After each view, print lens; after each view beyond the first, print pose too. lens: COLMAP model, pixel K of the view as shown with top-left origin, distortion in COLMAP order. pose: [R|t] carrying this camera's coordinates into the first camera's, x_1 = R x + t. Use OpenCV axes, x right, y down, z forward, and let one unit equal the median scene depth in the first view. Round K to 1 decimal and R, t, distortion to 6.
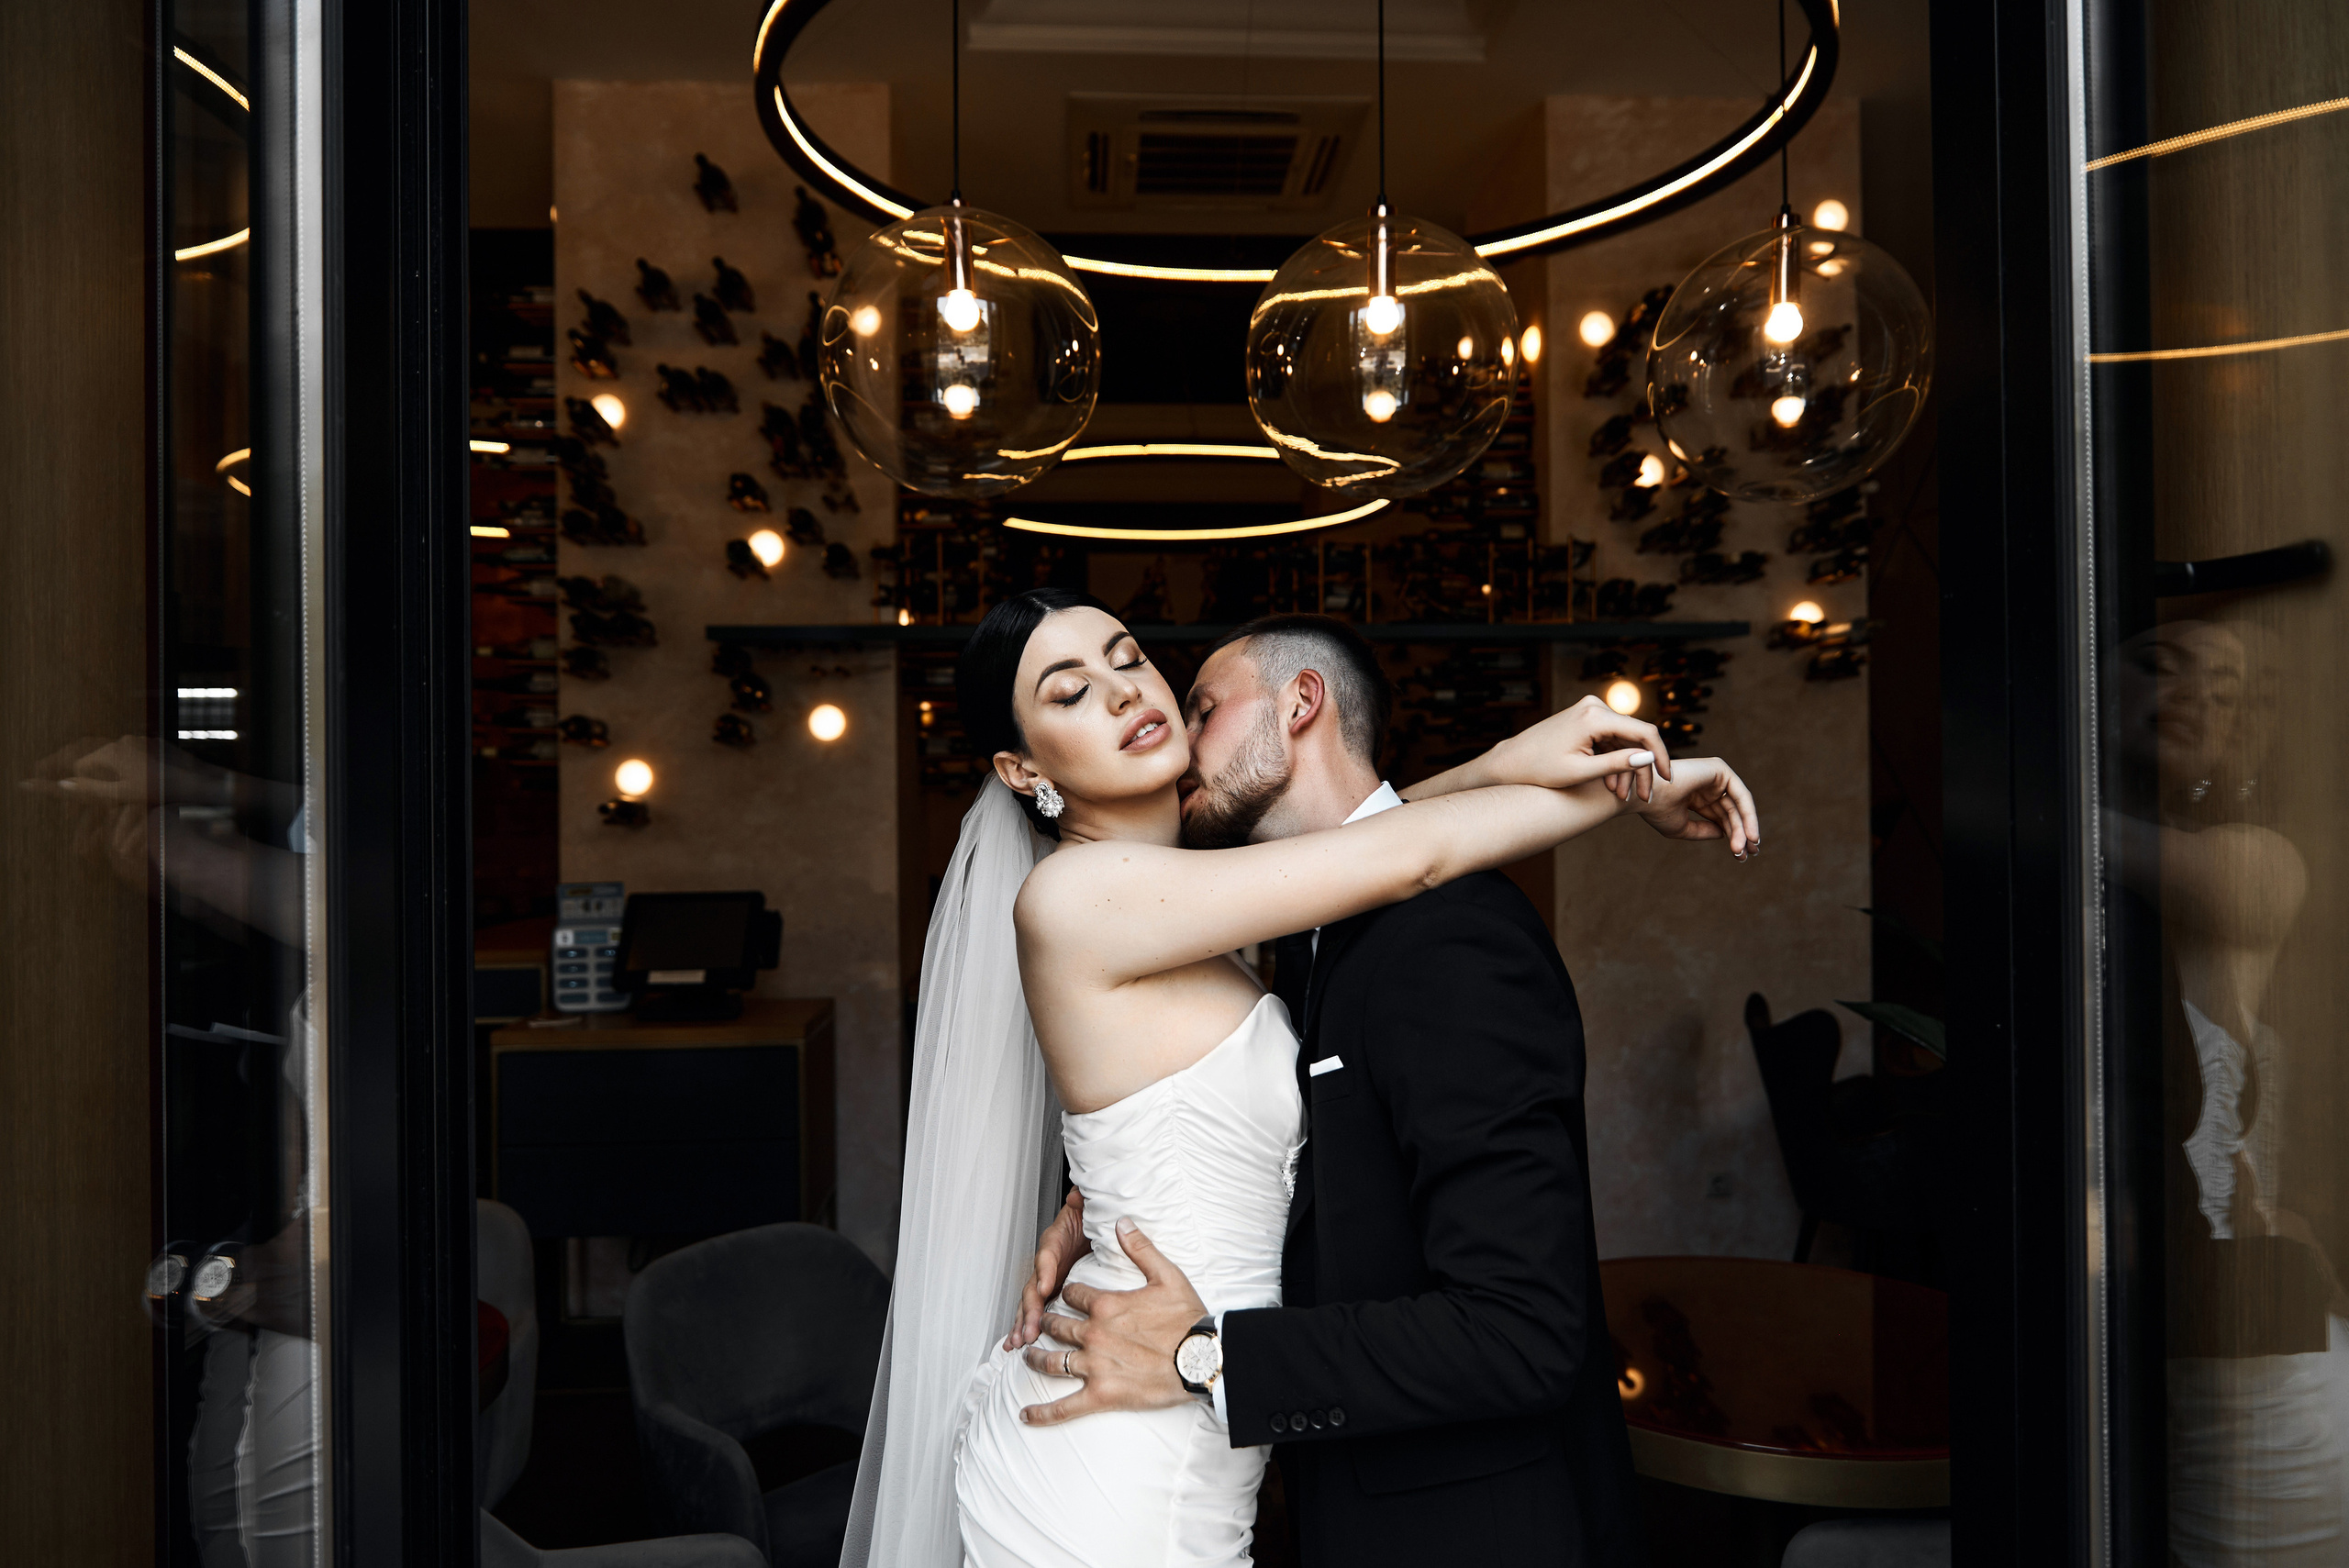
lens RADIAL K [[1599.7, 0, 1181.7], [0, 1599.7, 793.8], [0, 0, 1]] dist [0.007202, -0.007137]
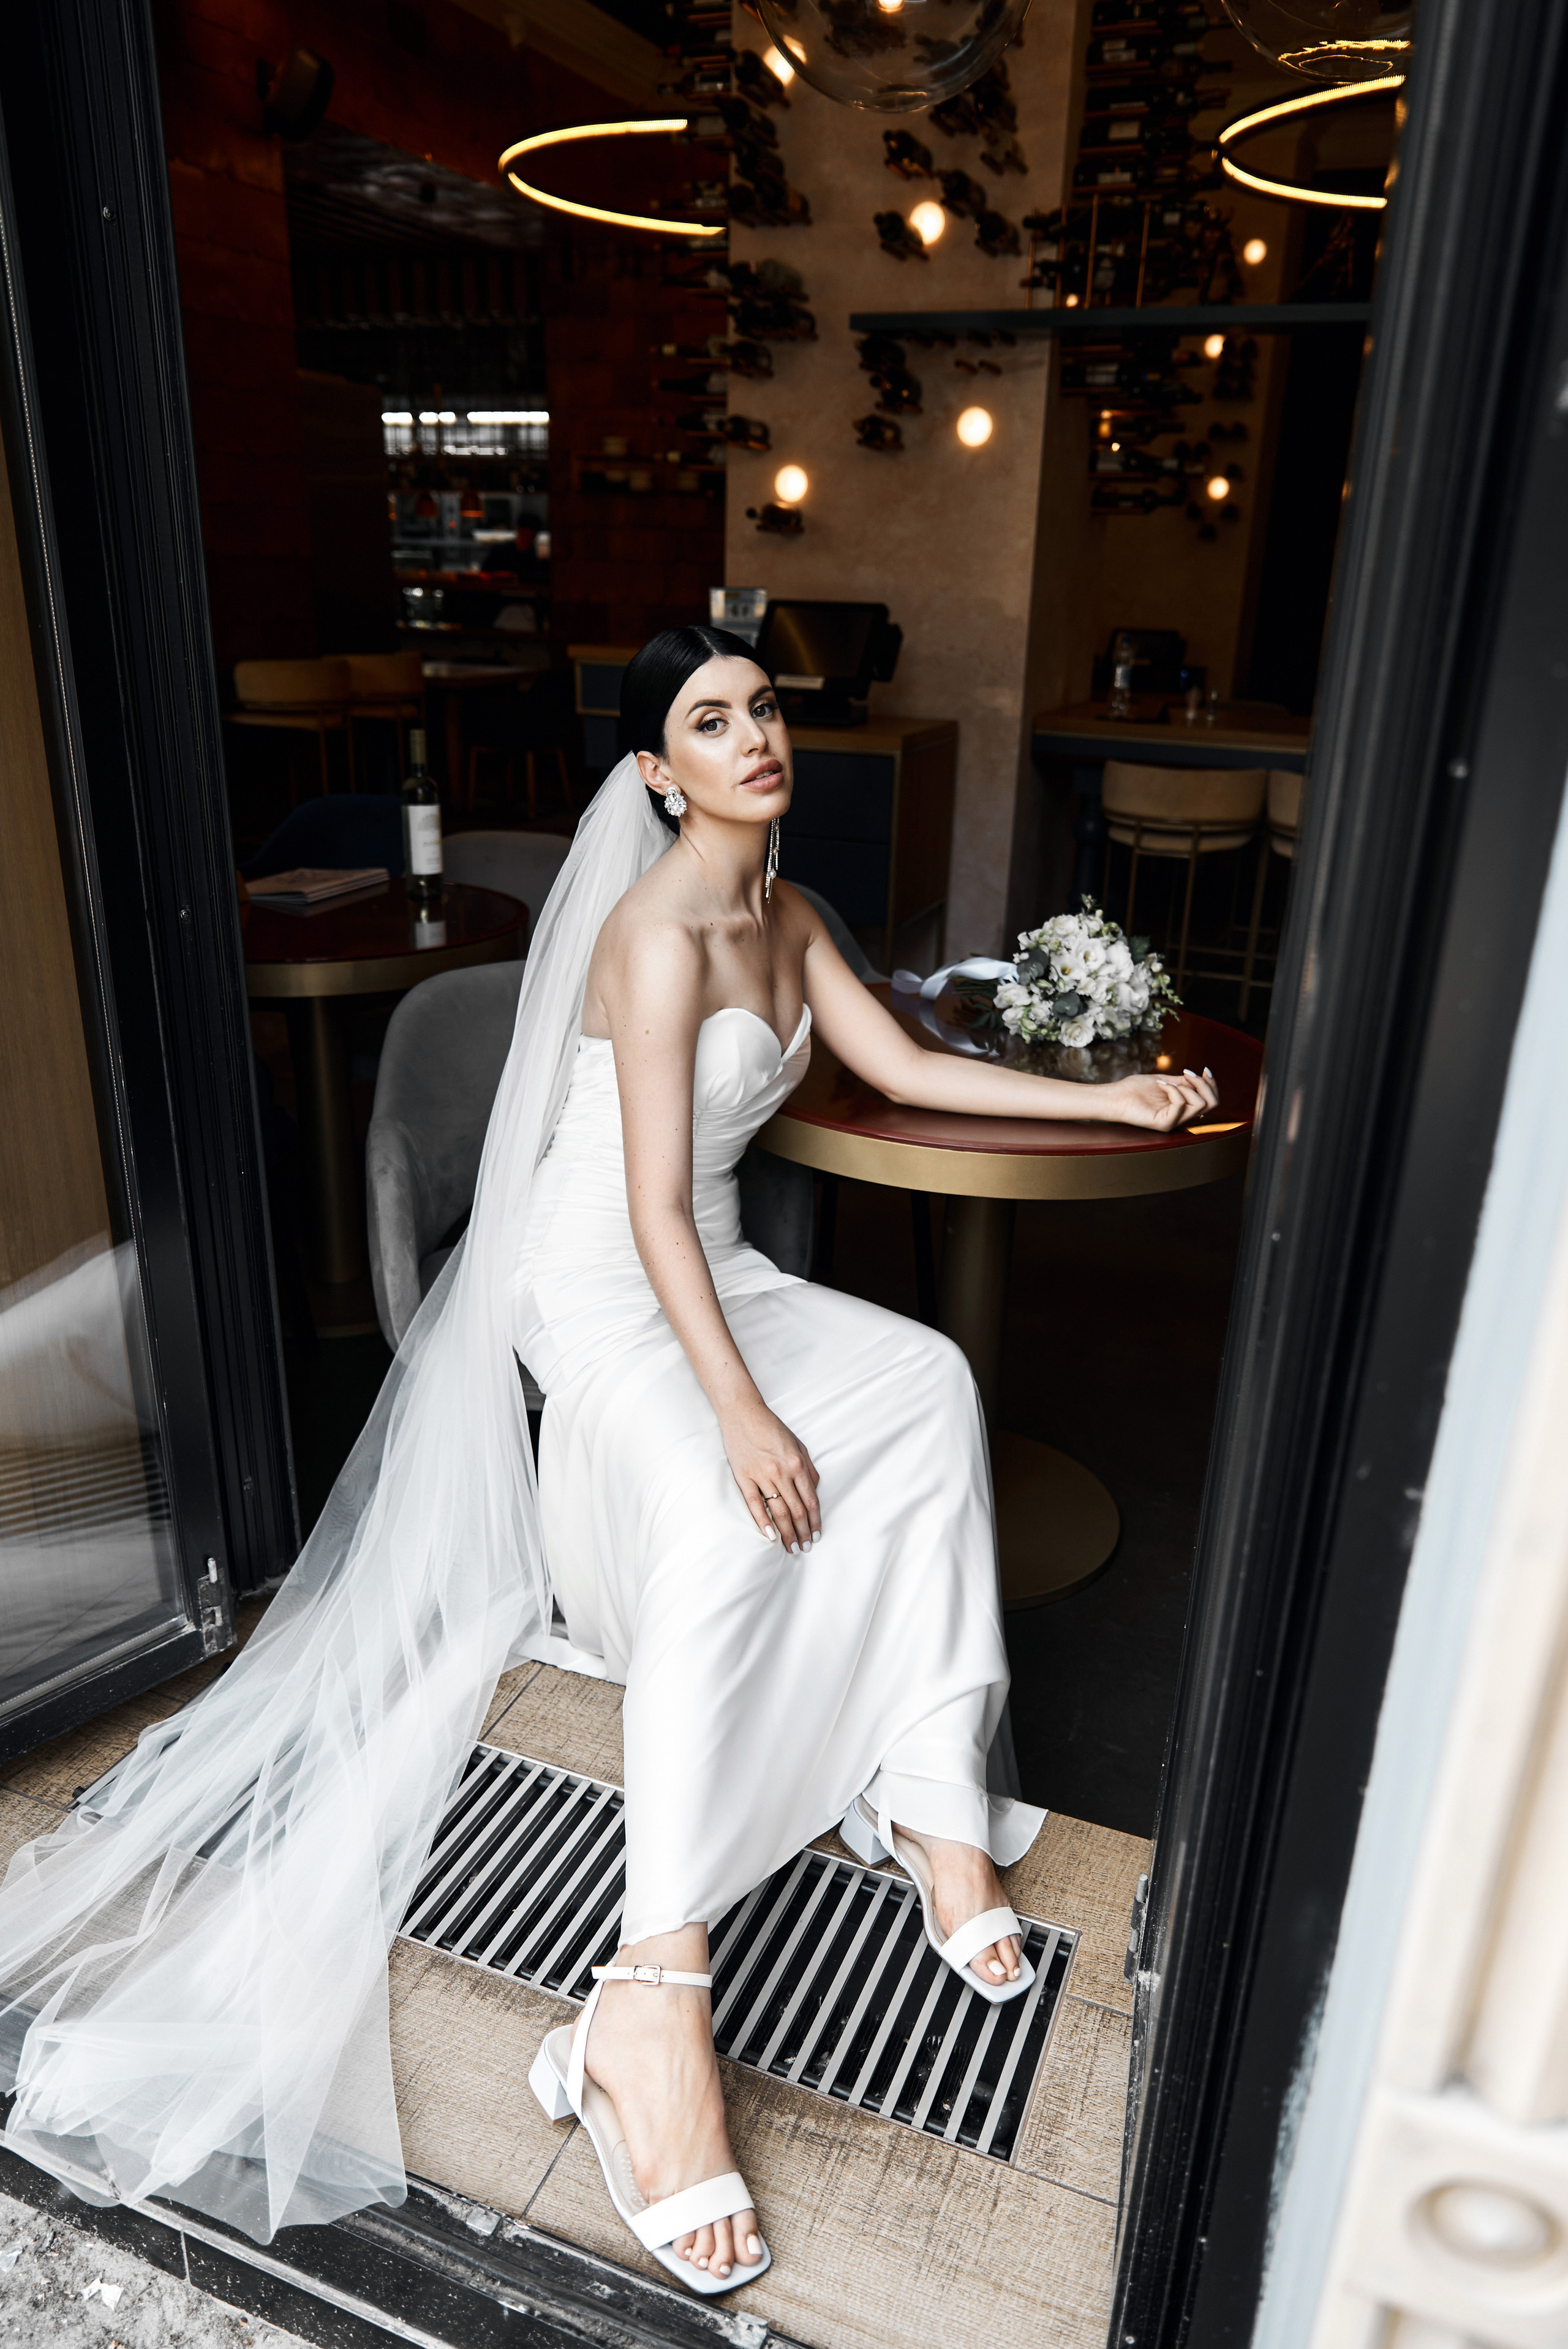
lens RADIAL K [[1599.6, 0, 796.0], [0, 1599.6, 1177.0], [0, 0, 1]] dist [0.007202, -0.007137]
pose [[0.903385, 0.187745, -0.385548, 0.141685], [-0.035907, 0.929029, 0.368260, 0.024446], [0.427324, -0.318837, 0.846013, -0.012244]]
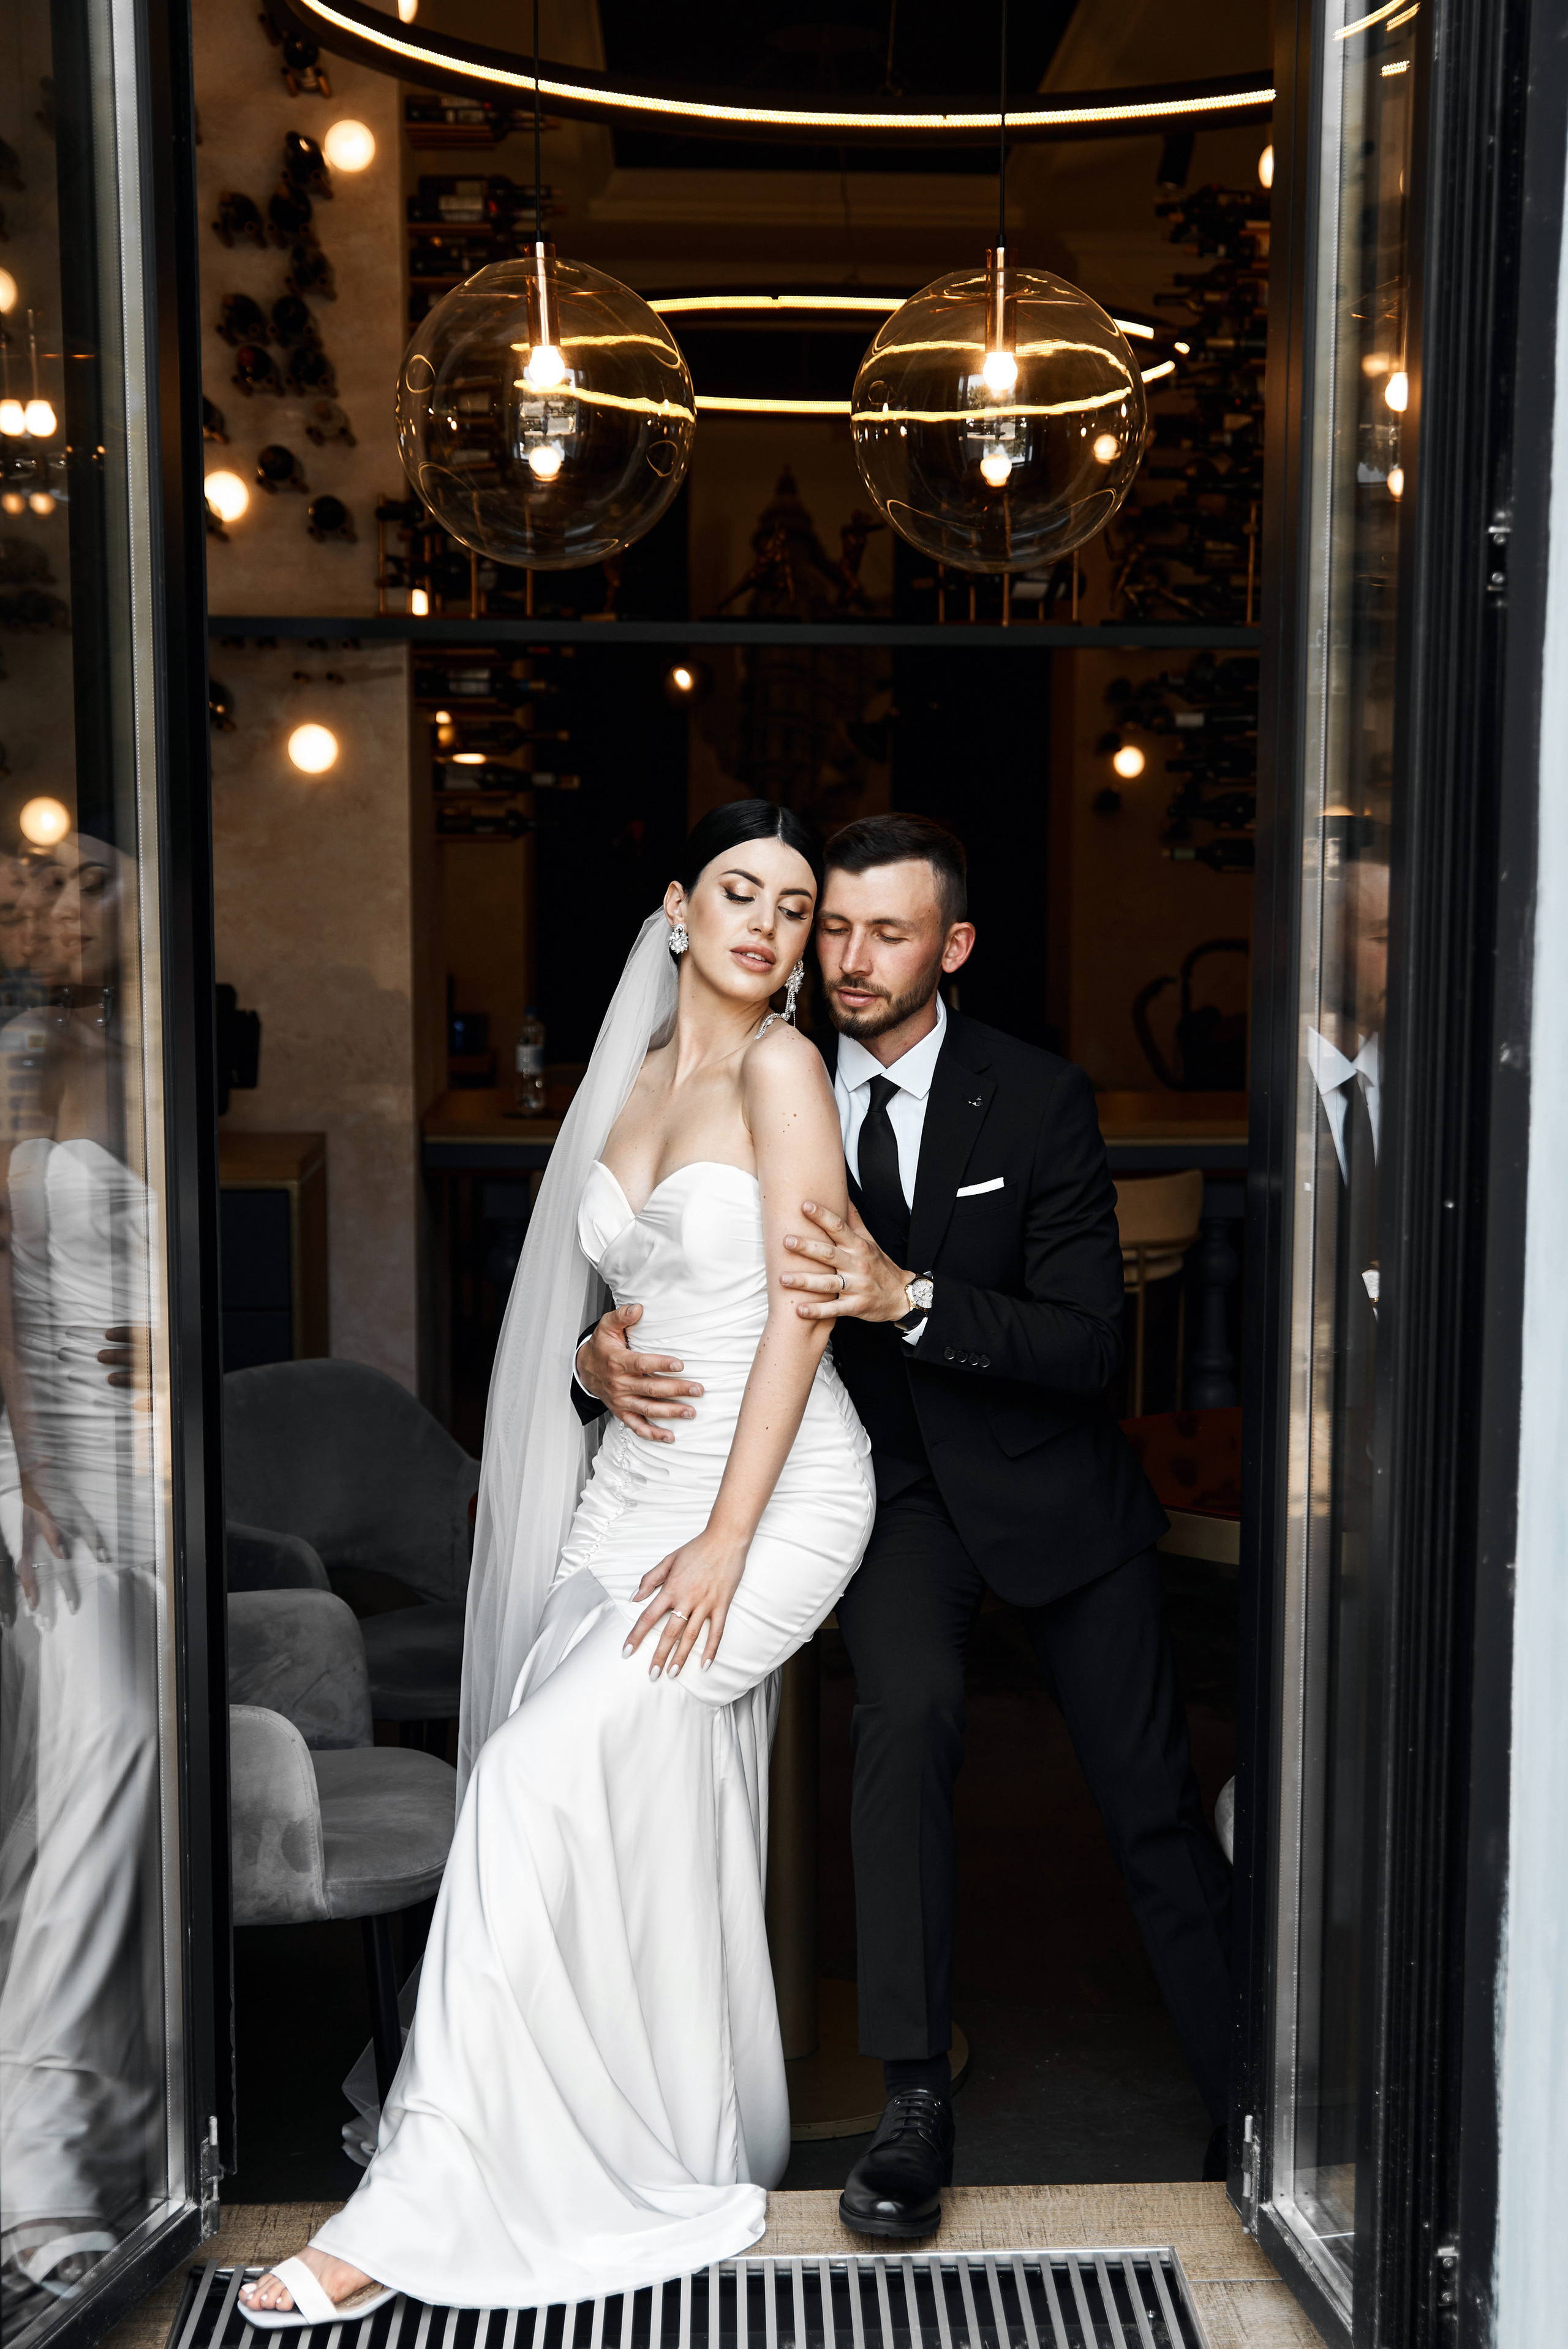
lens RADIAL K [[3138.0, 0, 828.5], [0, 3138.0, 1151.5], [0, 0, 1]] dist [0.077281, 0.000000]
pose [[0.999766, 0.017672, -0.012499, 0.029153], [-0.016128, 0.993308, 0.114361, -0.030590], [0.014436, -0.114132, 0.993361, -0.413290]]
